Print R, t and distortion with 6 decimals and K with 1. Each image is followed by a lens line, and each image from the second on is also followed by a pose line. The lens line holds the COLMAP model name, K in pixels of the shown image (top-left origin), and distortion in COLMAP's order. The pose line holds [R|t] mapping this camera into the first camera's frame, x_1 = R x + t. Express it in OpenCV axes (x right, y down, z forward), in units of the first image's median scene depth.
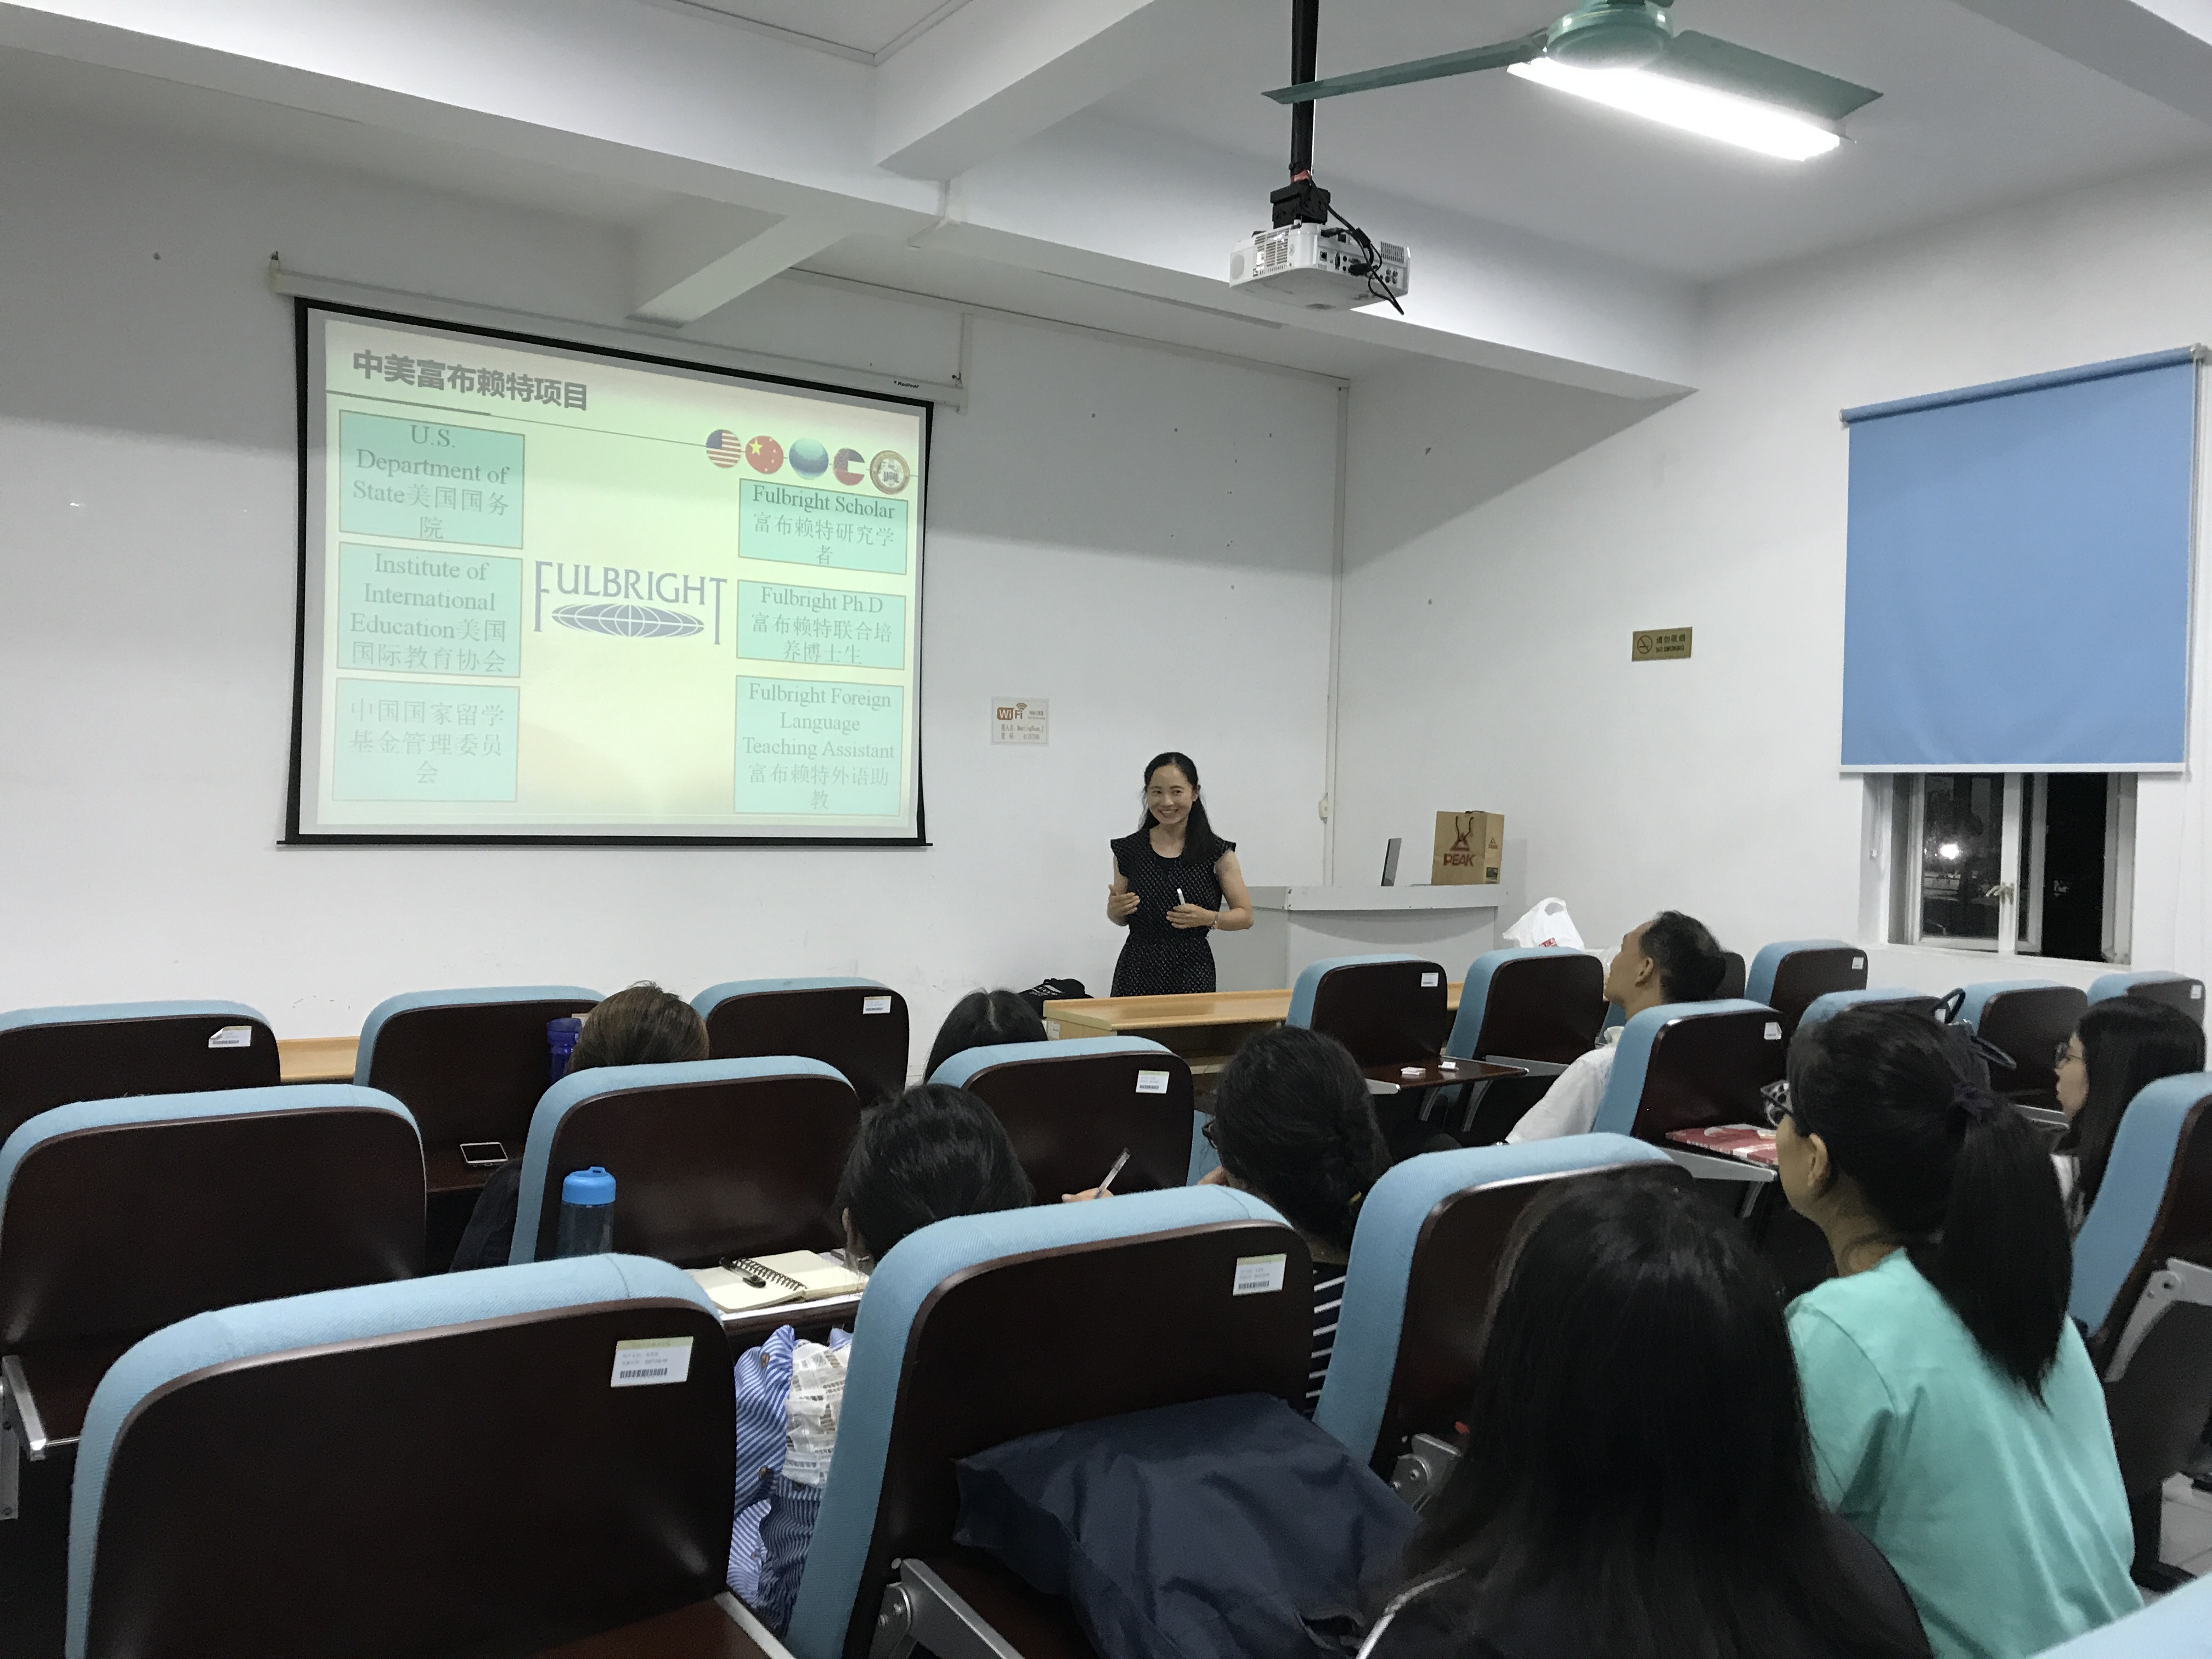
lens RADIAL K [[1802.9, 0, 1106.0], [0, 1802.9, 829.5], [0, 0, 1]] dist [0.118948, -0.211334]
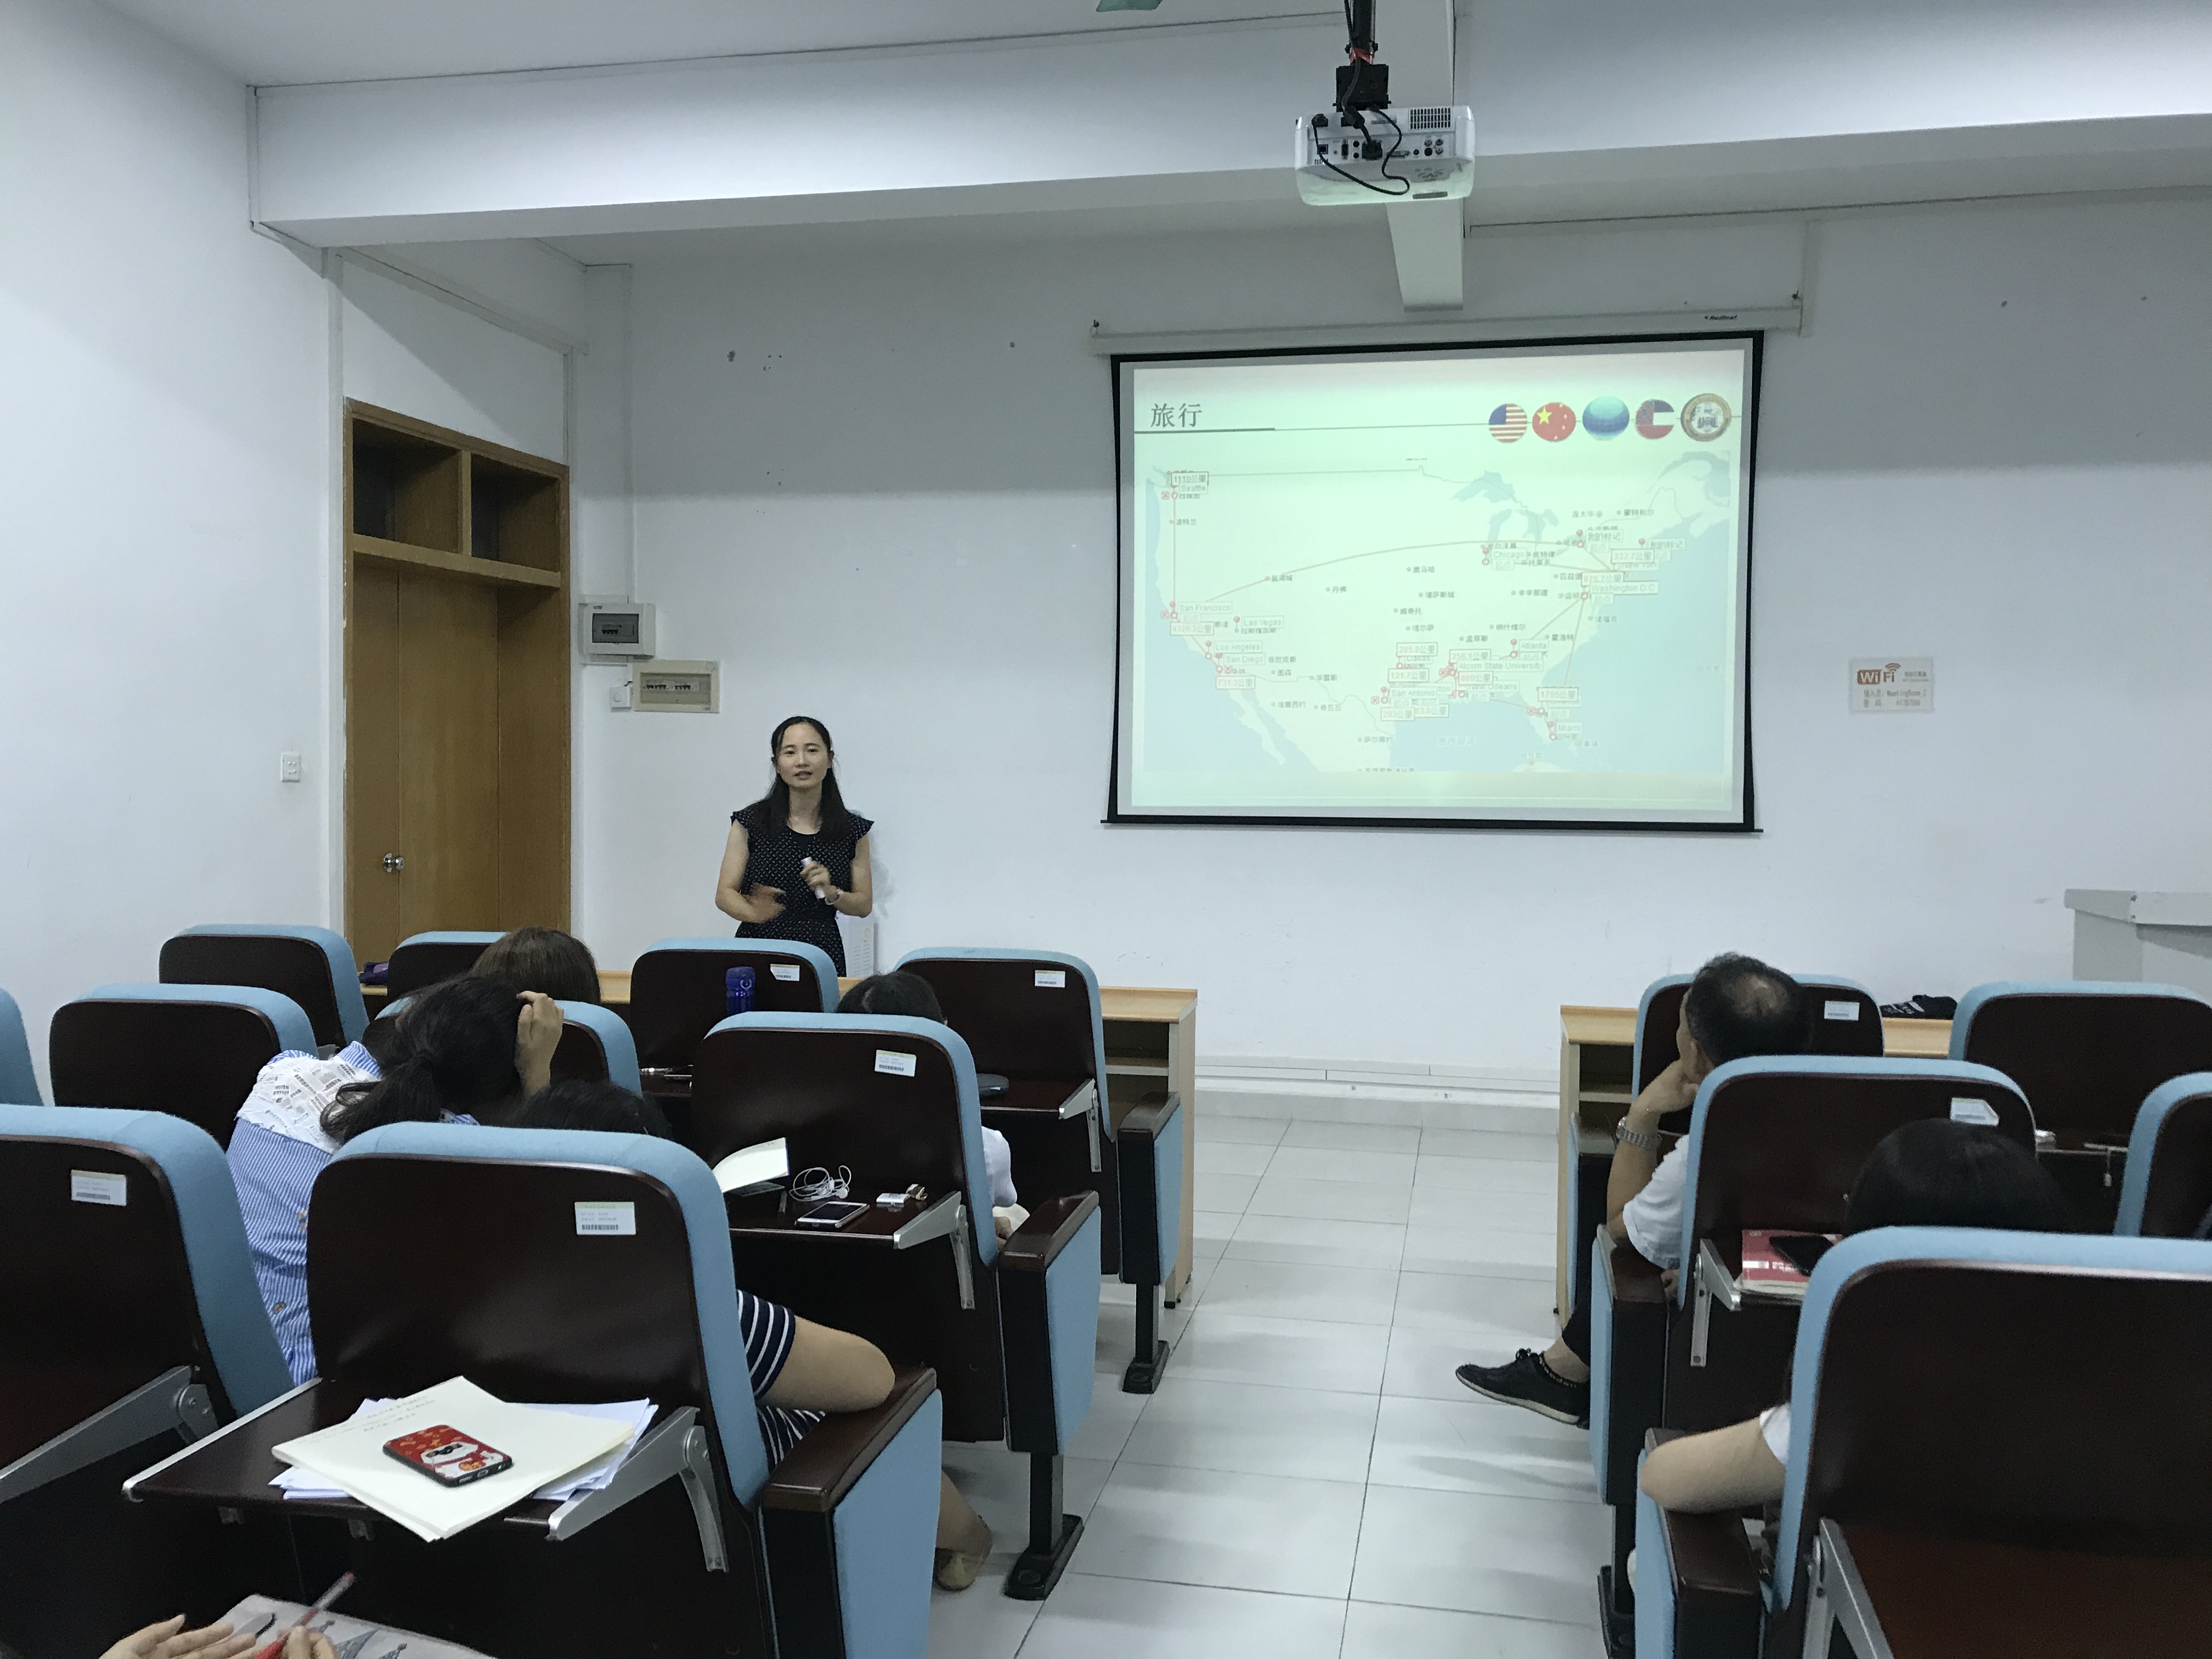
lens RADIAL K [[1831.5, 0, 1173.7], [0, 1831.5, 777.5], [0, 0, 1]] dist [0.123628, -0.229710]
pose [[0.716175, -0.011109, -0.697832, 0.345001], [-0.004358, 0.999783, -0.020389, 0.002287], [0.697907, 0.017644, 0.715971, 0.163307]]
